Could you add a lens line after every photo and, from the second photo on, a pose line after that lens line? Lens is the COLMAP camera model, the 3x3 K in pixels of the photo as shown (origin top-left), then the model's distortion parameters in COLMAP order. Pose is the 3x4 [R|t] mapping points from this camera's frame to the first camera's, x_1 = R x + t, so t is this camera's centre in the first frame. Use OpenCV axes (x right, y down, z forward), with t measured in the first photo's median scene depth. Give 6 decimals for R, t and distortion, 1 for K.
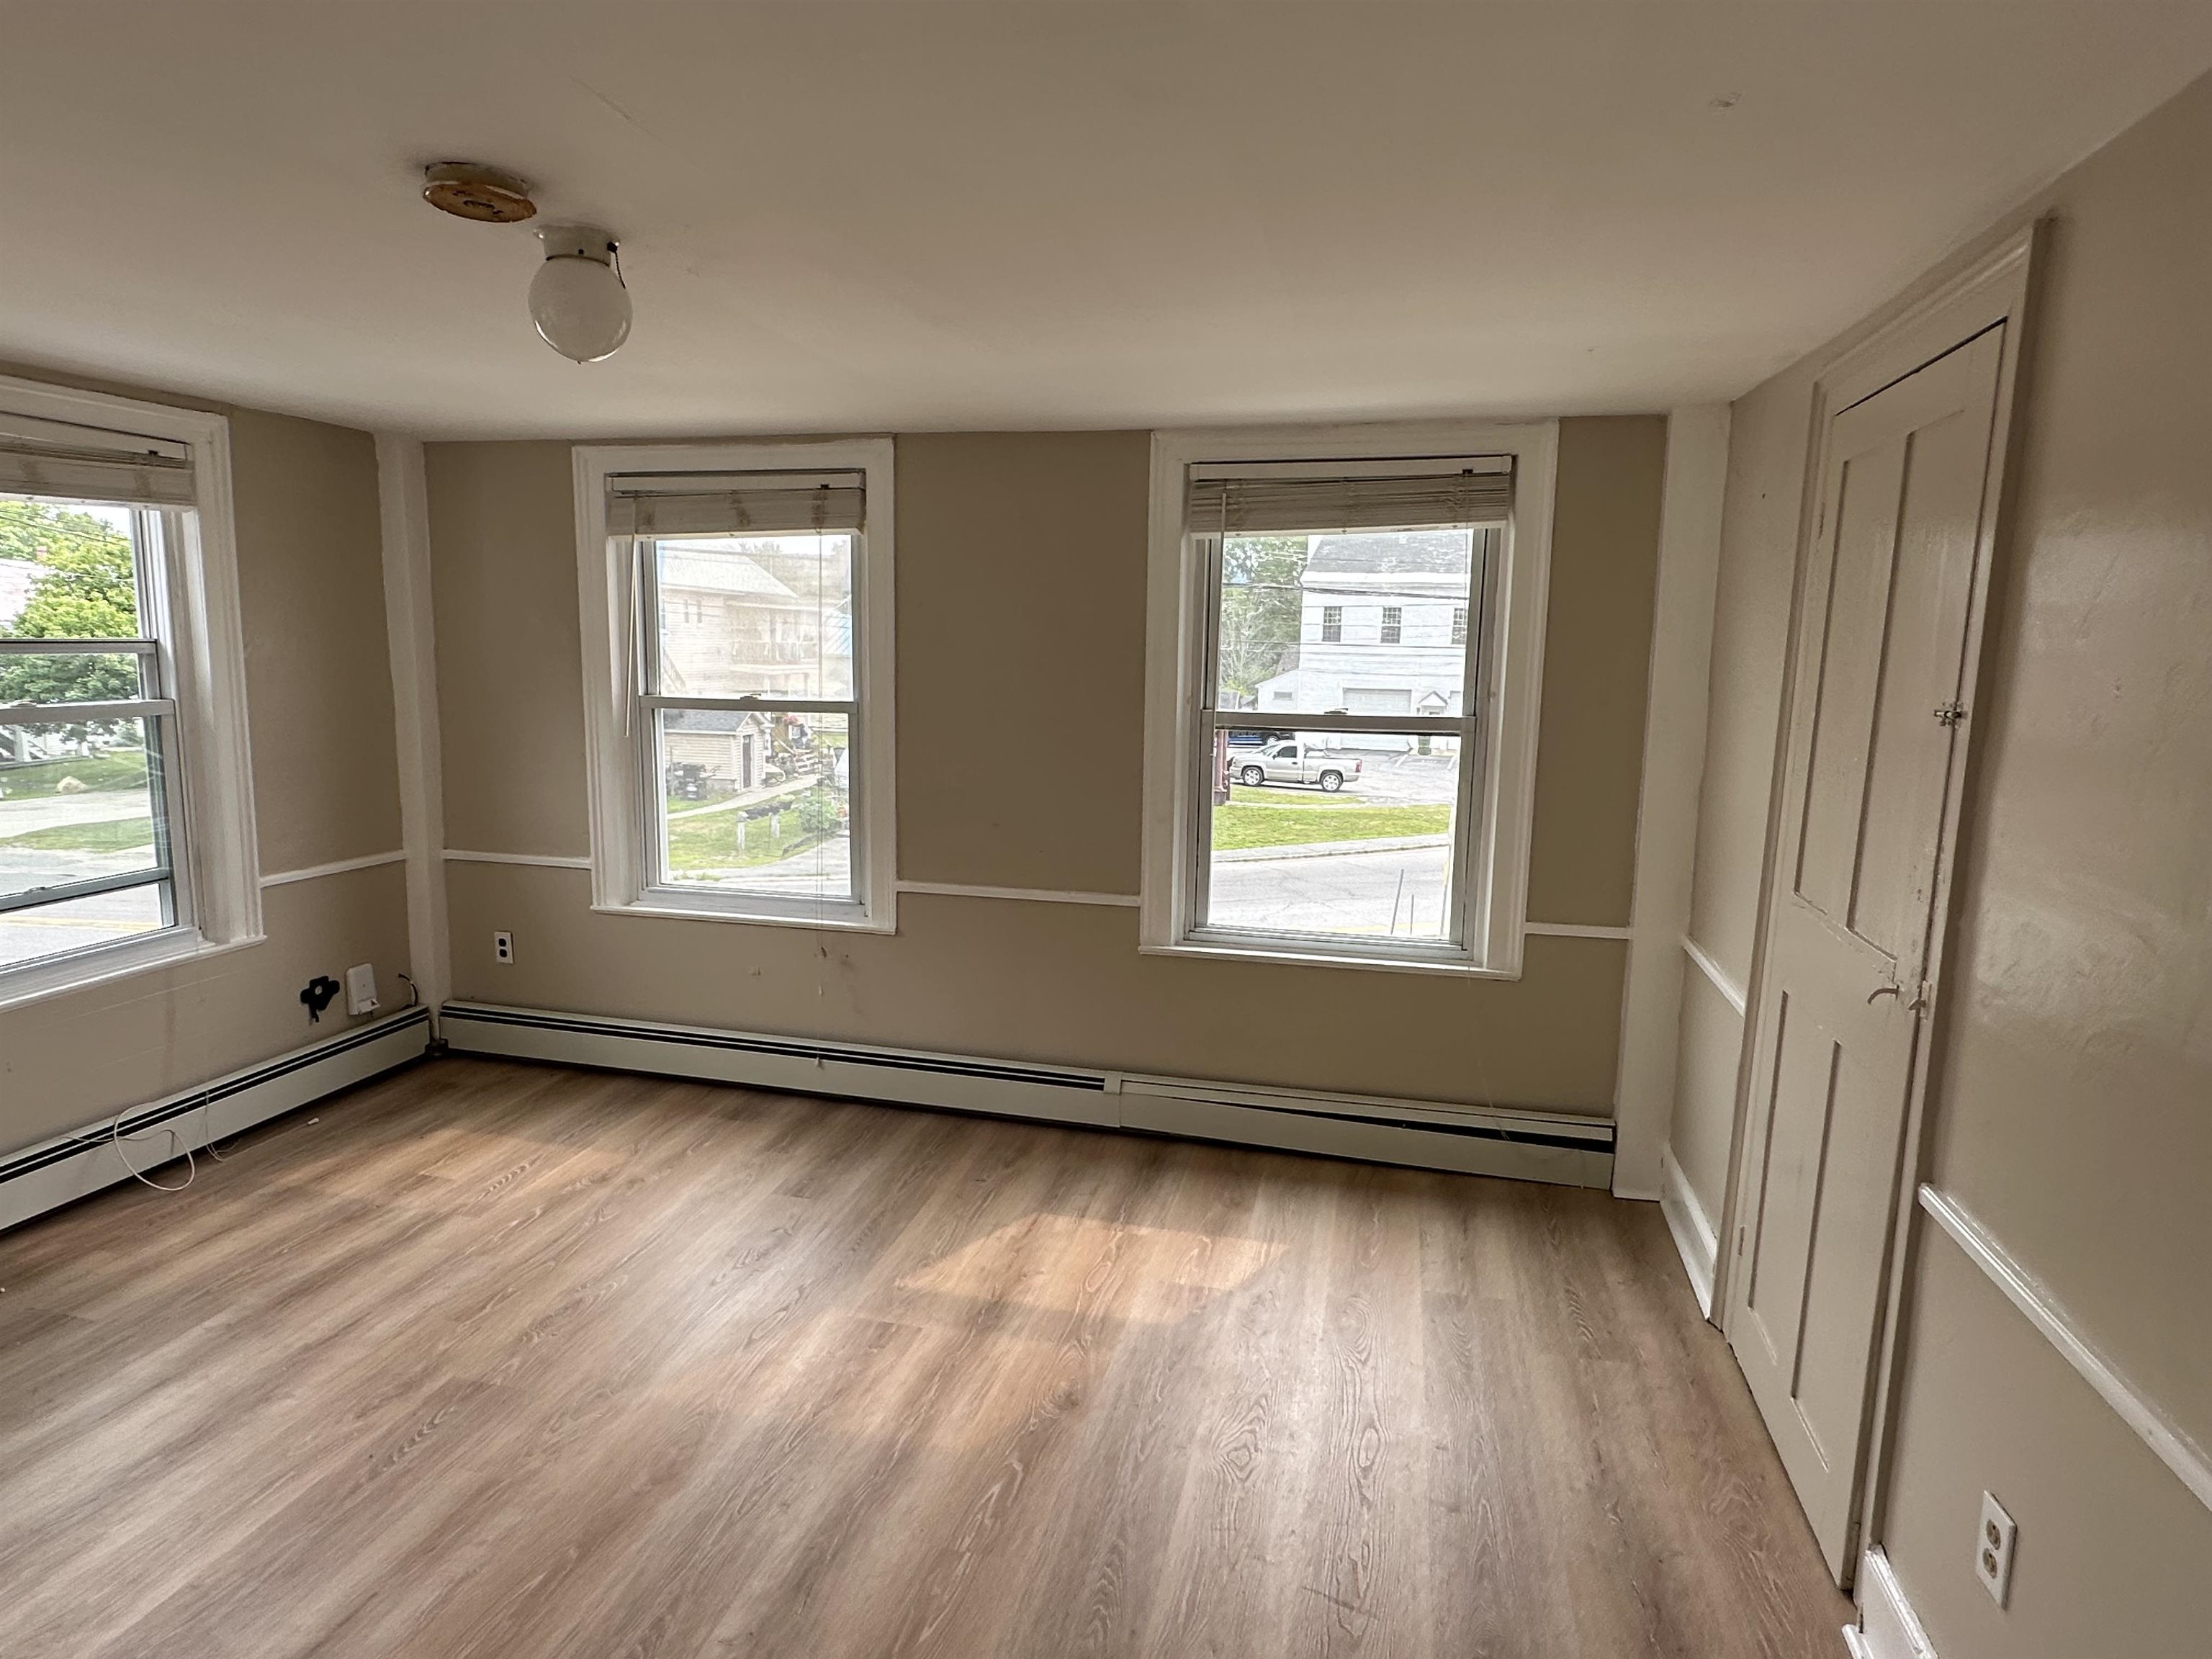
lens RADIAL K [[1250.1, 0, 1096.3], [0, 1250.1, 834.2], [0, 0, 1]] dist [0.000144, 0.000388]
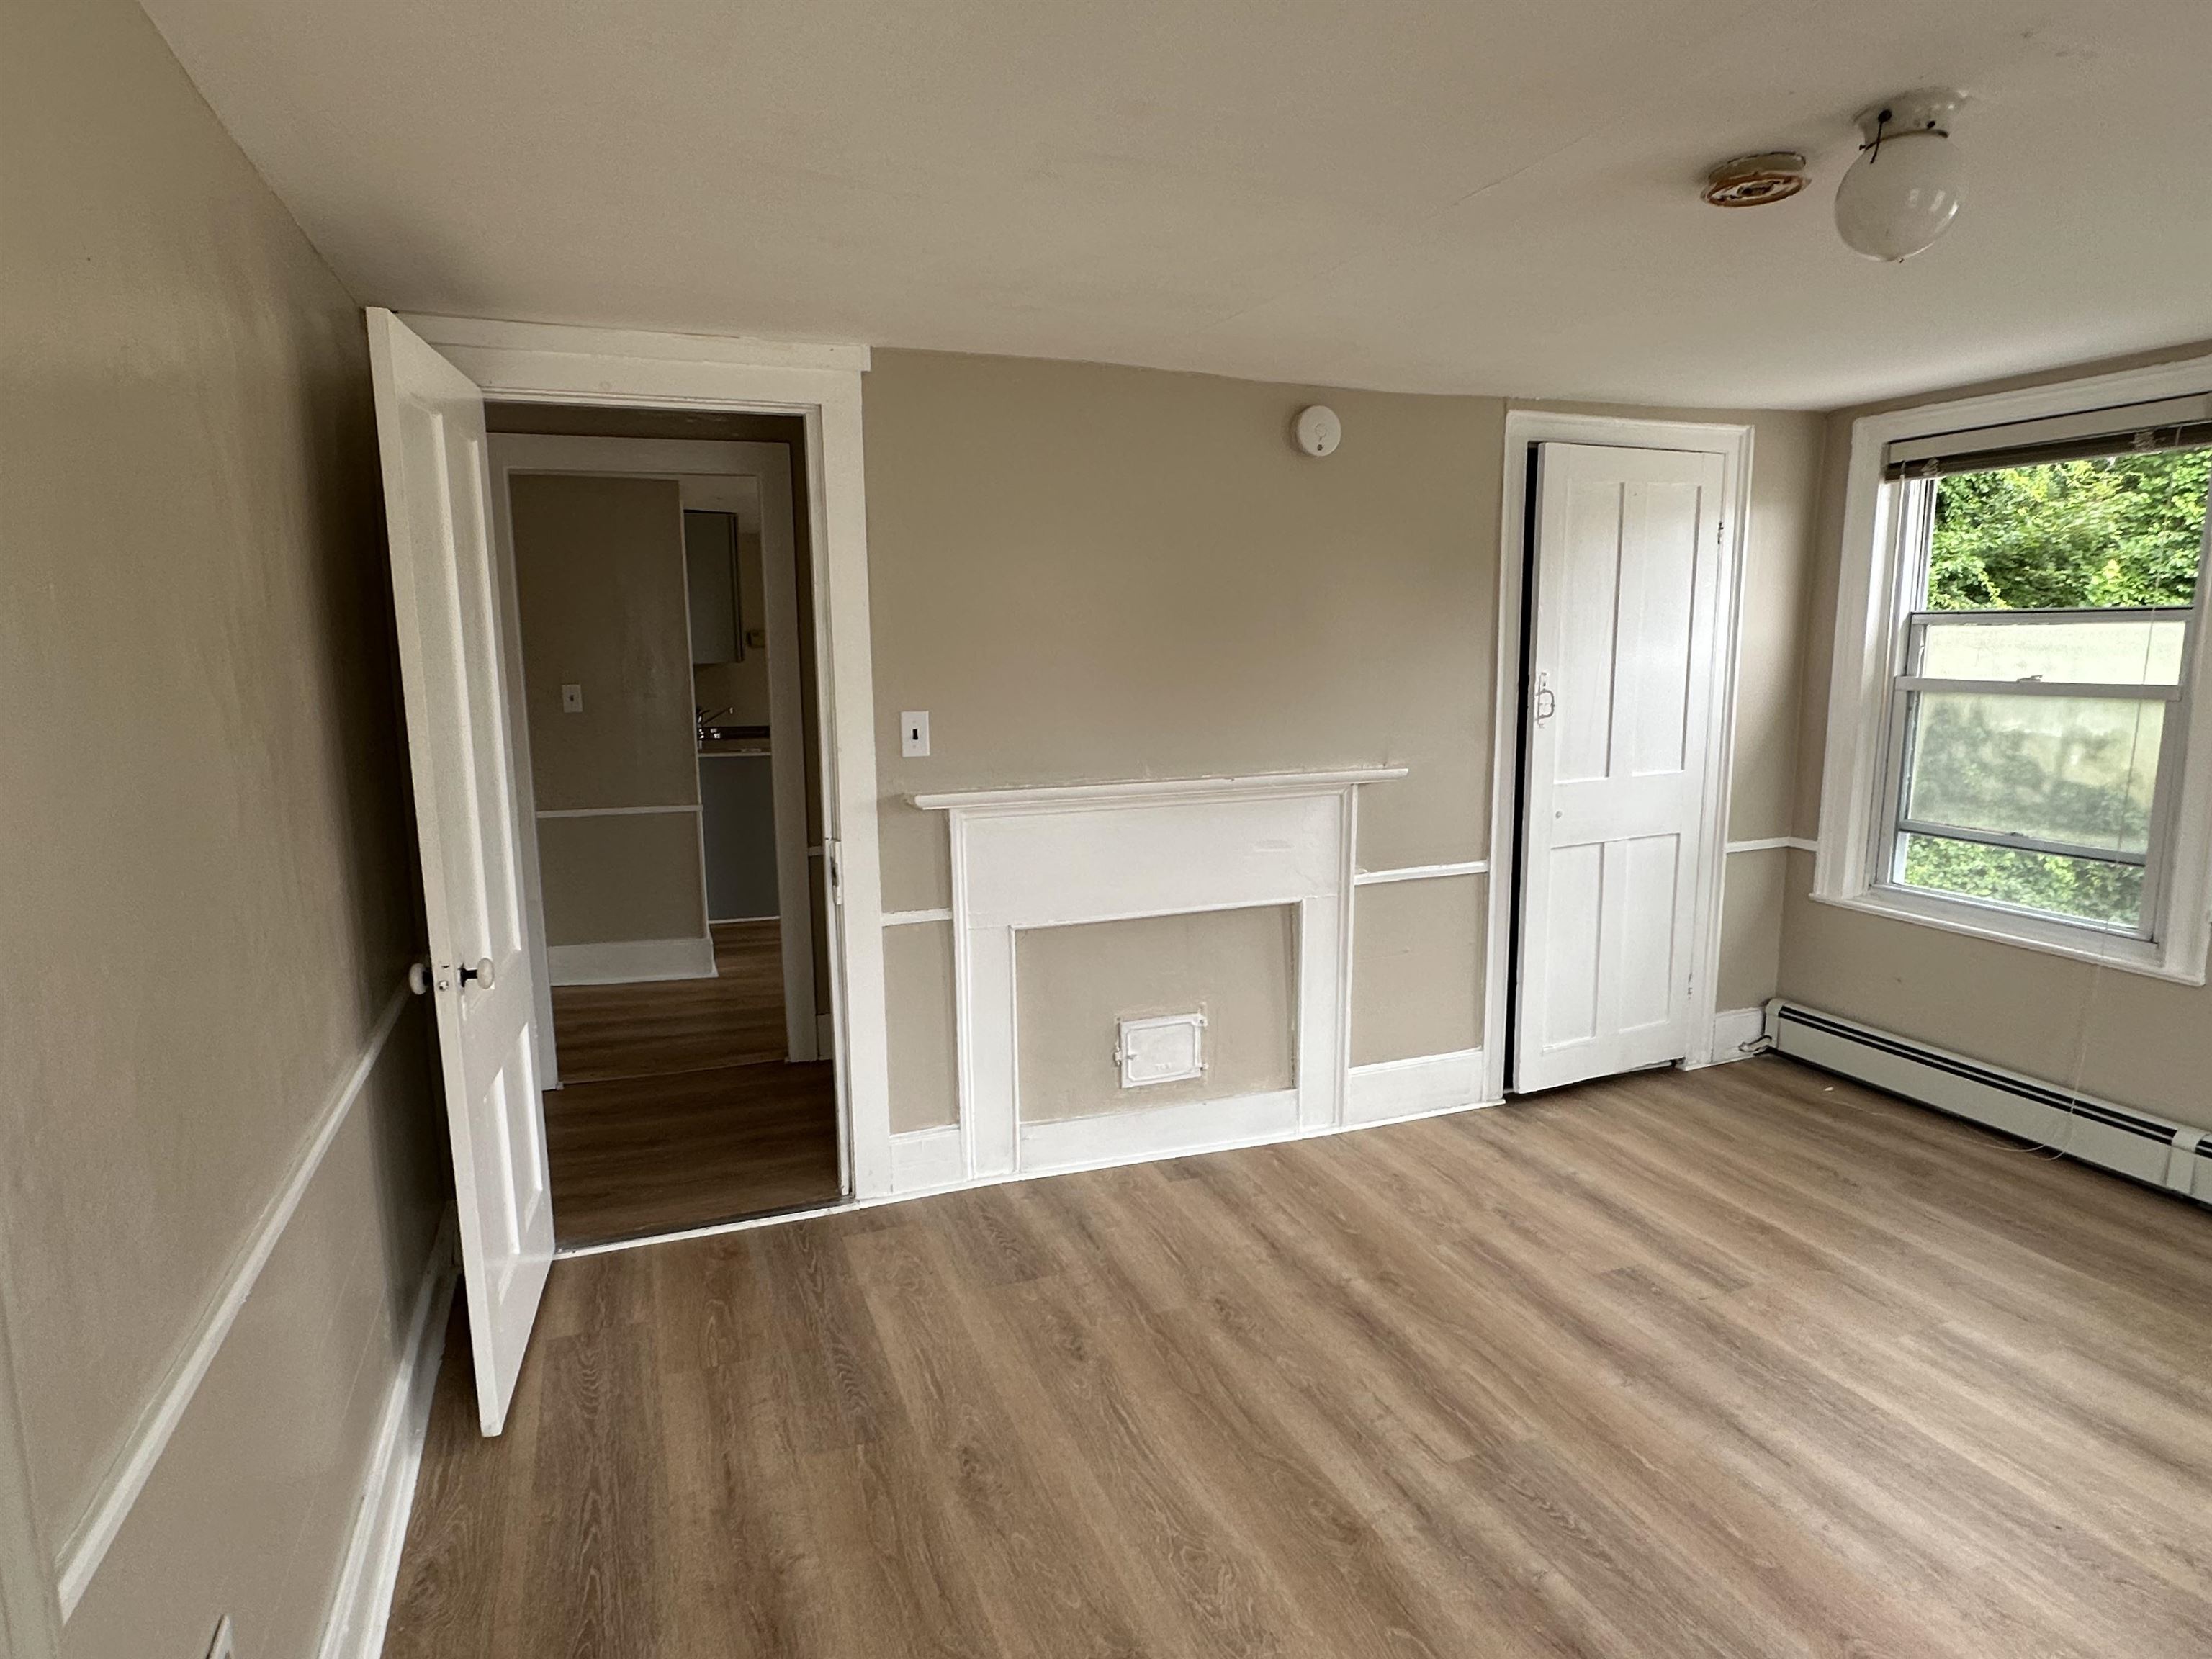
lens RADIAL K [[1250.1, 0, 1096.3], [0, 1250.1, 834.2], [0, 0, 1]] dist [0.000144, 0.000388]
pose [[-0.823250, 0.074288, -0.562797, 0.290918], [-0.093405, 0.960162, 0.263370, -0.093715], [0.559942, 0.269387, -0.783515, 0.779349]]
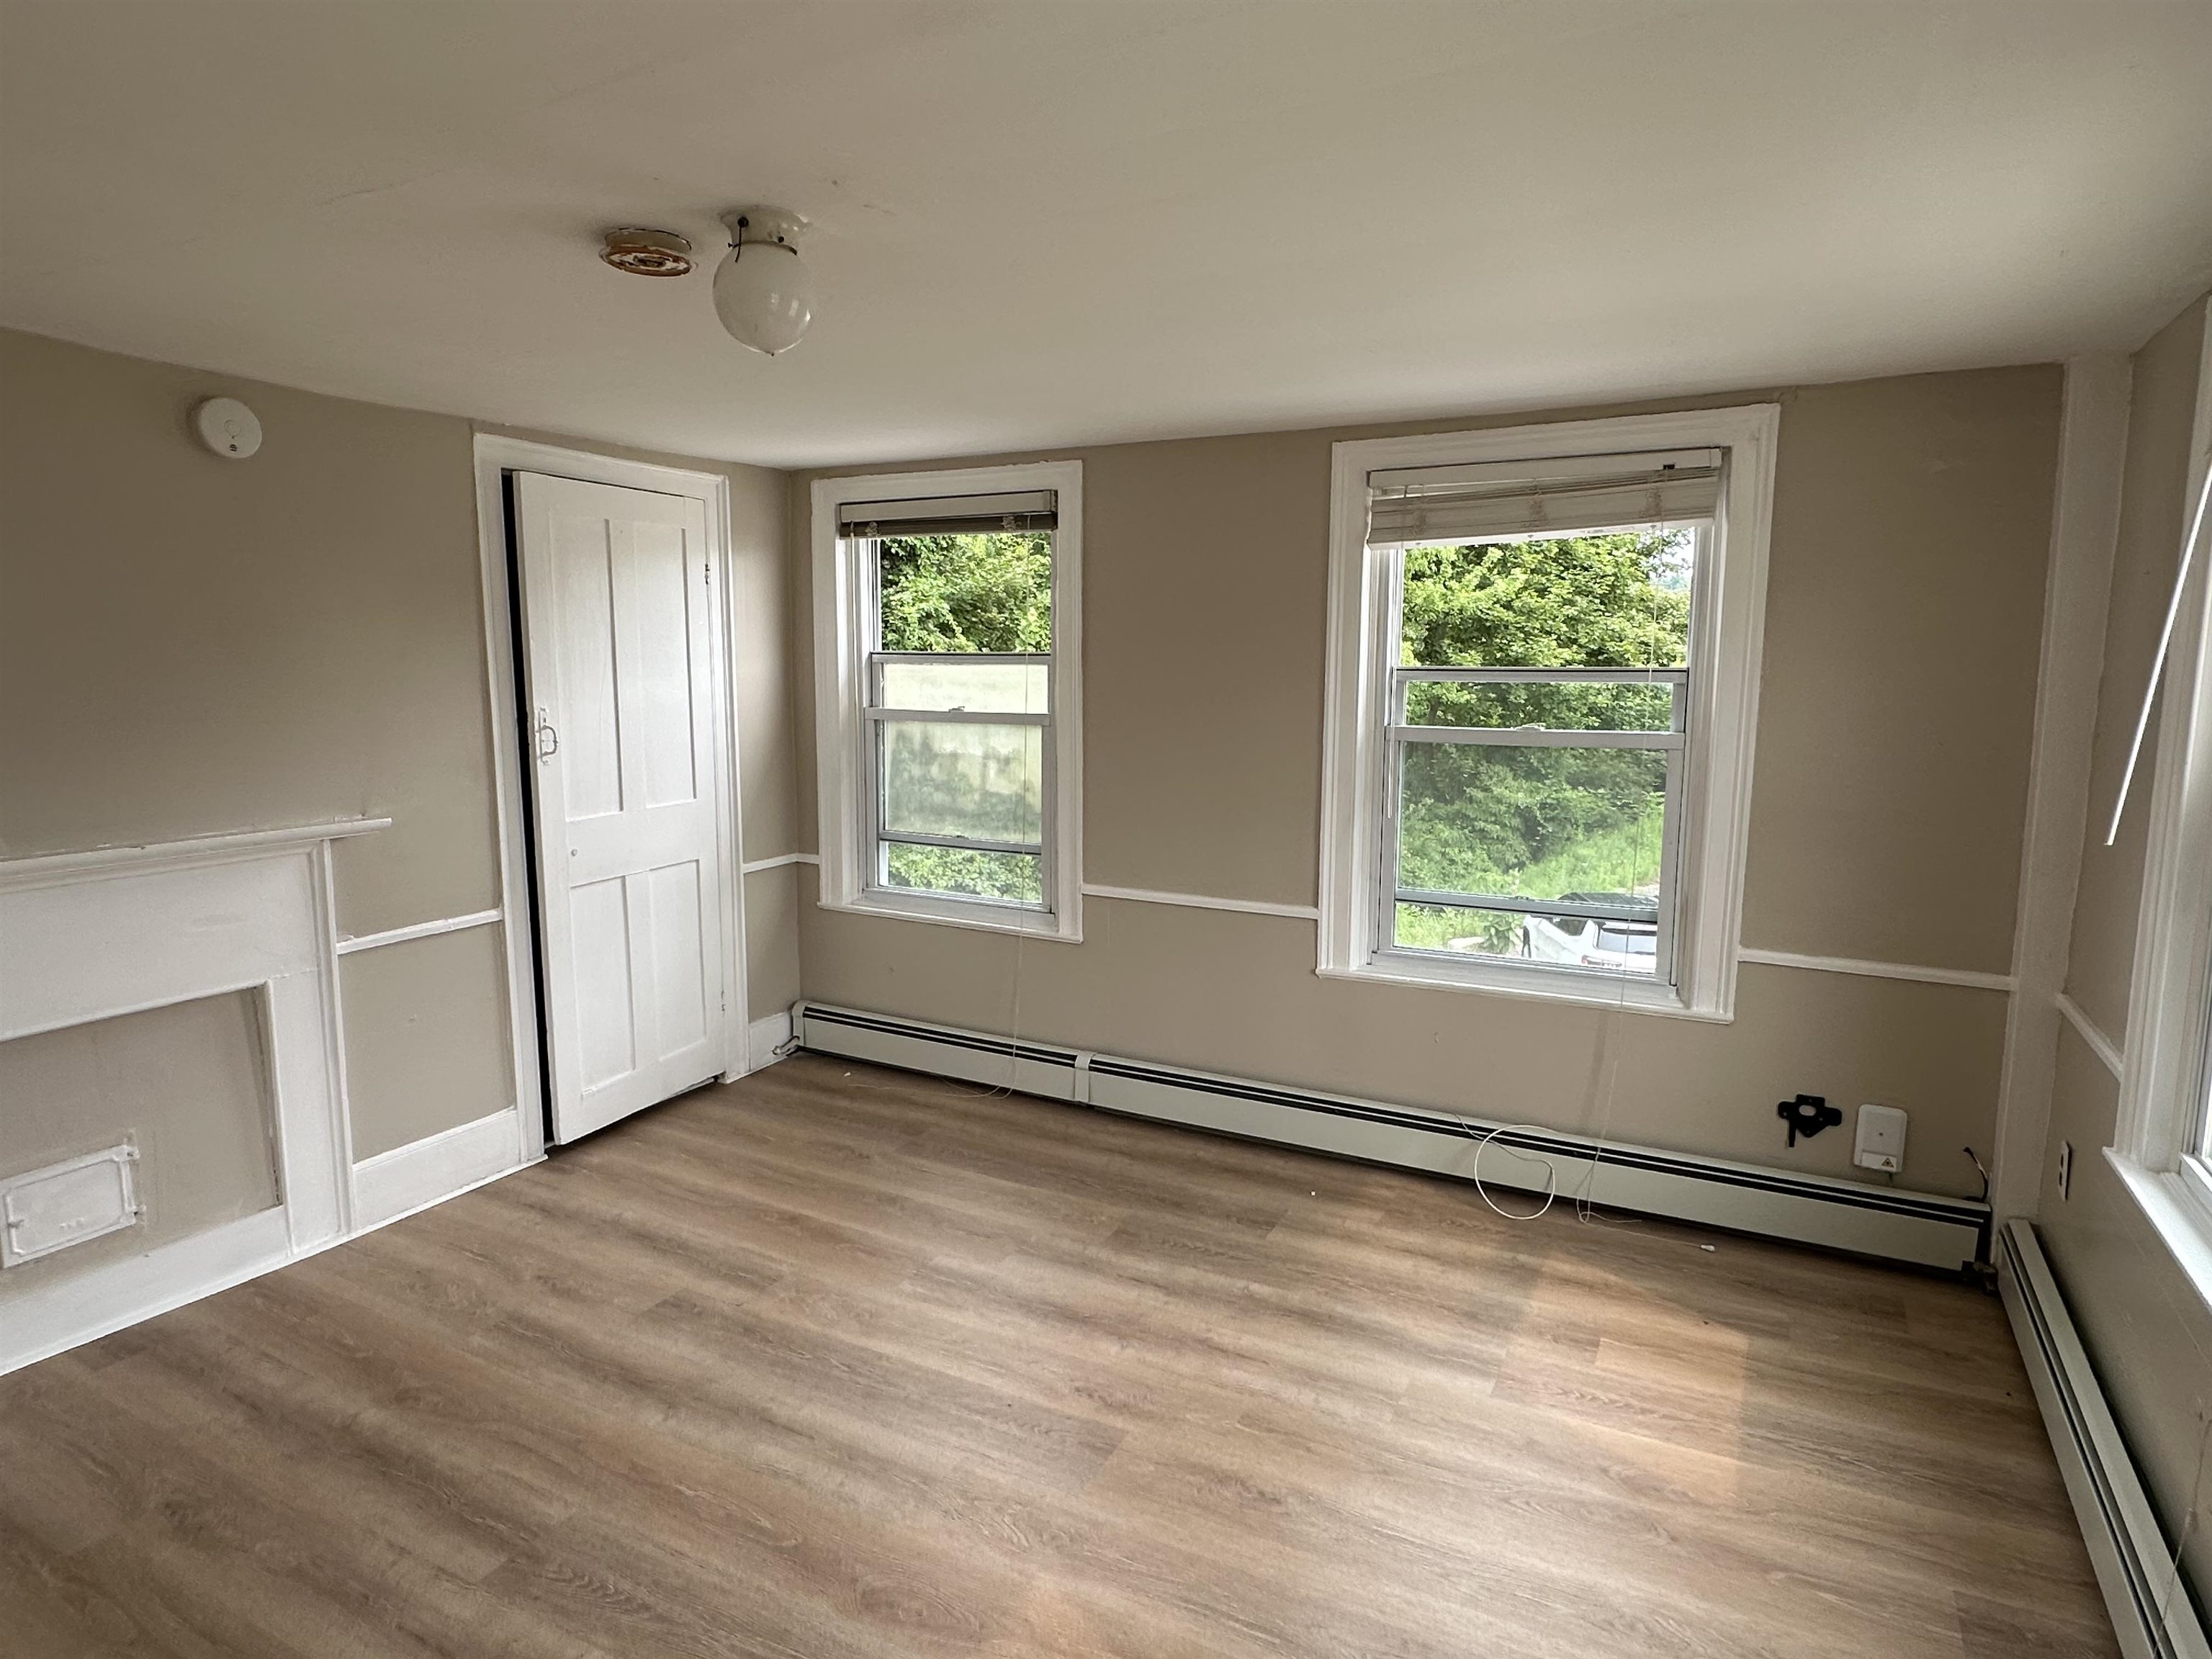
lens RADIAL K [[1250.1, 0, 1096.3], [0, 1250.1, 834.2], [0, 0, 1]] dist [0.000144, 0.000388]
pose [[-0.248153, 0.112045, -0.962219, 0.258337], [-0.156025, 0.975698, 0.153852, -0.109248], [0.956073, 0.188309, -0.224641, 0.807658]]
